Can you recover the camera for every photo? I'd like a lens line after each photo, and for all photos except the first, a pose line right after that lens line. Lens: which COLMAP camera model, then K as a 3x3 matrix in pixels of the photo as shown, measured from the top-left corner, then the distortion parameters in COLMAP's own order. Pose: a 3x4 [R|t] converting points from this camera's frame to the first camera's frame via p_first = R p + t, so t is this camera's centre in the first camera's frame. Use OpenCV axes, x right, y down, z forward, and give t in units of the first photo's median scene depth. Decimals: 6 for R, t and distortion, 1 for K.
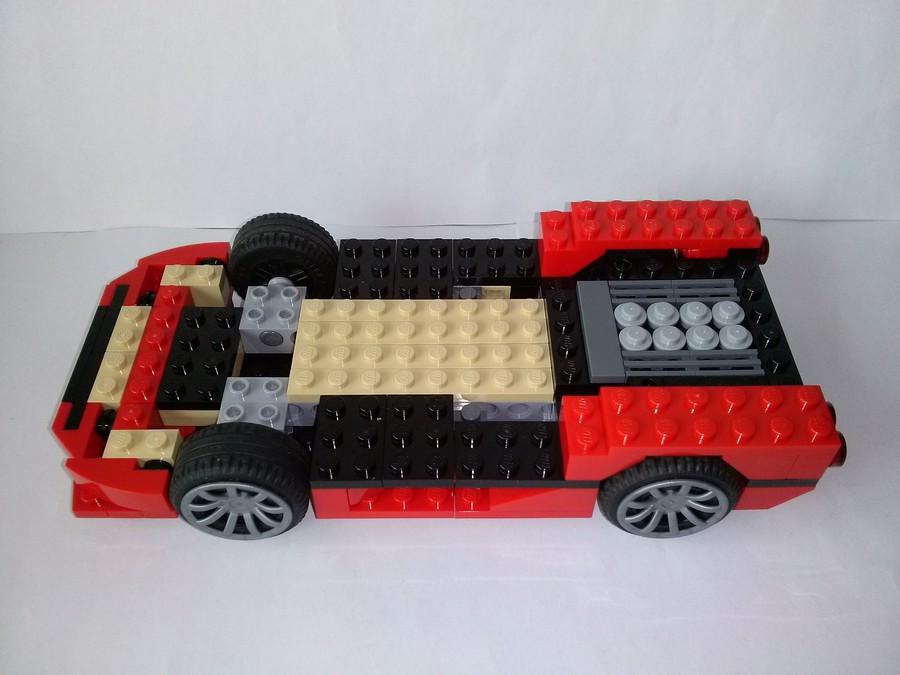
lens RADIAL K [[827.6, 0, 448.4], [0, 827.6, 328.8], [0, 0, 1]] dist [-0.025772, 0.000000]
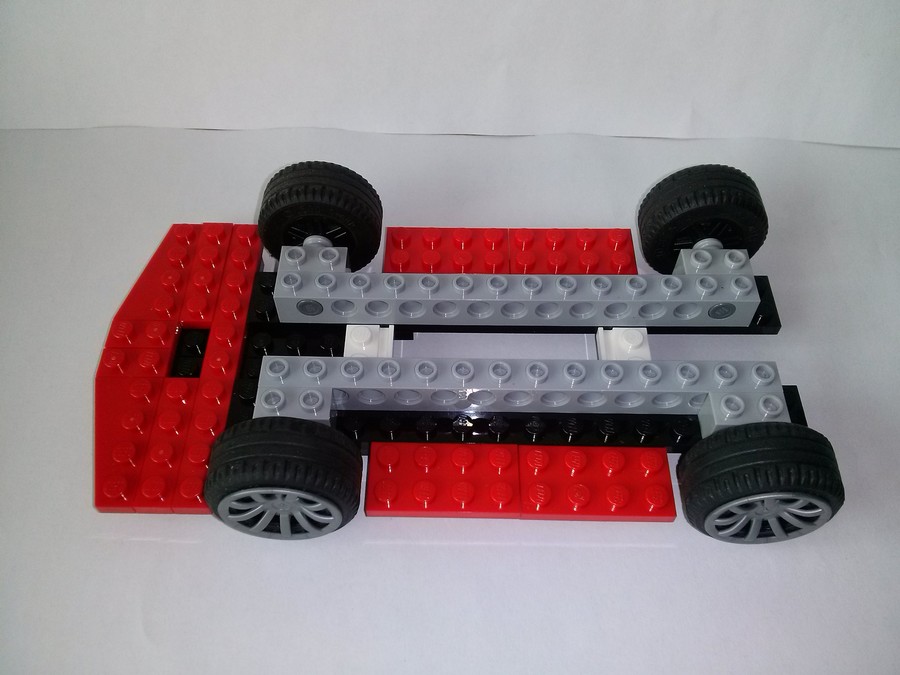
lens RADIAL K [[827.6, 0, 438.2], [0, 827.6, 340.6], [0, 0, 1]] dist [-0.025772, 0.000000]
pose [[0.999785, 0.015705, -0.013547, -0.068931], [-0.013820, 0.991479, 0.129529, -0.075825], [0.015466, -0.129314, 0.991483, 0.128680]]
